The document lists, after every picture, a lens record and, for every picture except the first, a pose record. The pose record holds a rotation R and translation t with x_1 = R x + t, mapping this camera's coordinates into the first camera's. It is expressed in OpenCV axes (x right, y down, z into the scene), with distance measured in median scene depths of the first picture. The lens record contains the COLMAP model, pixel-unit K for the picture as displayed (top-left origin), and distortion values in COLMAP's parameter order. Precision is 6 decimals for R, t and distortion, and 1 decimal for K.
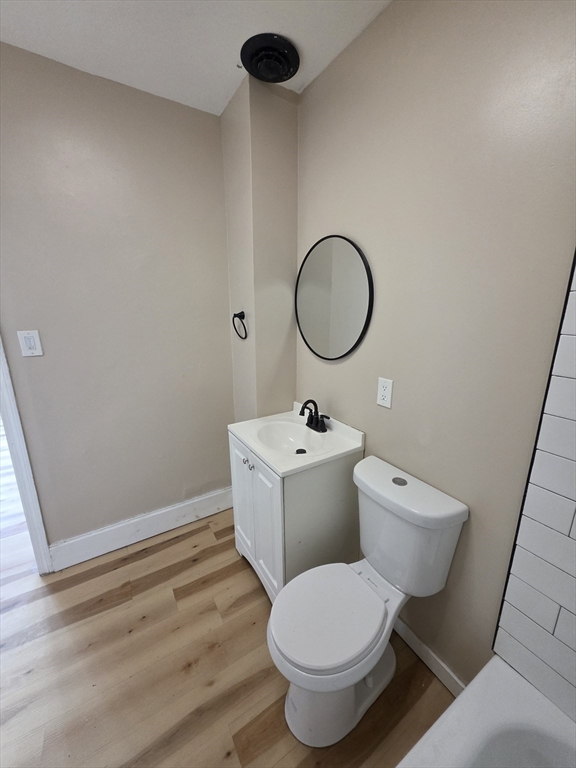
lens RADIAL K [[305.6, 0, 288.0], [0, 305.6, 384.0], [0, 0, 1]] dist [0.005147, -0.000153]
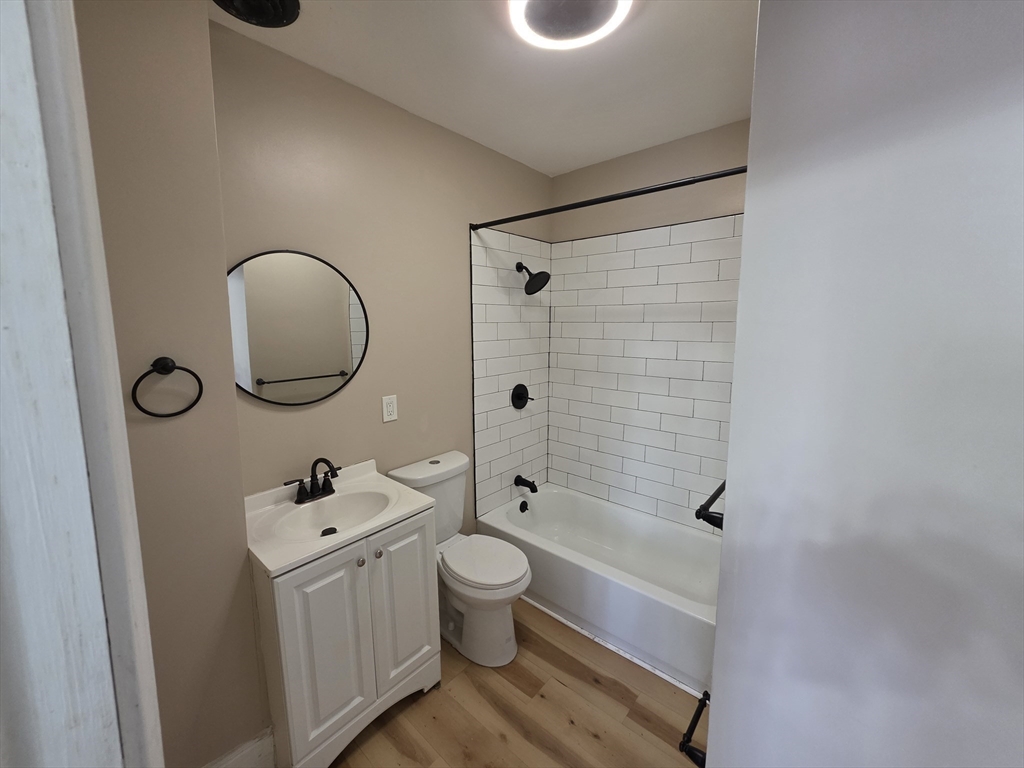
lens RADIAL K [[407.4, 0, 508.0], [0, 407.4, 378.4], [0, 0, 1]] dist [0.005147, -0.000153]
pose [[-0.289369, -0.143914, 0.946337, -1.231234], [0.244672, 0.944672, 0.218475, -0.302150], [-0.925420, 0.294762, -0.238147, 0.935136]]
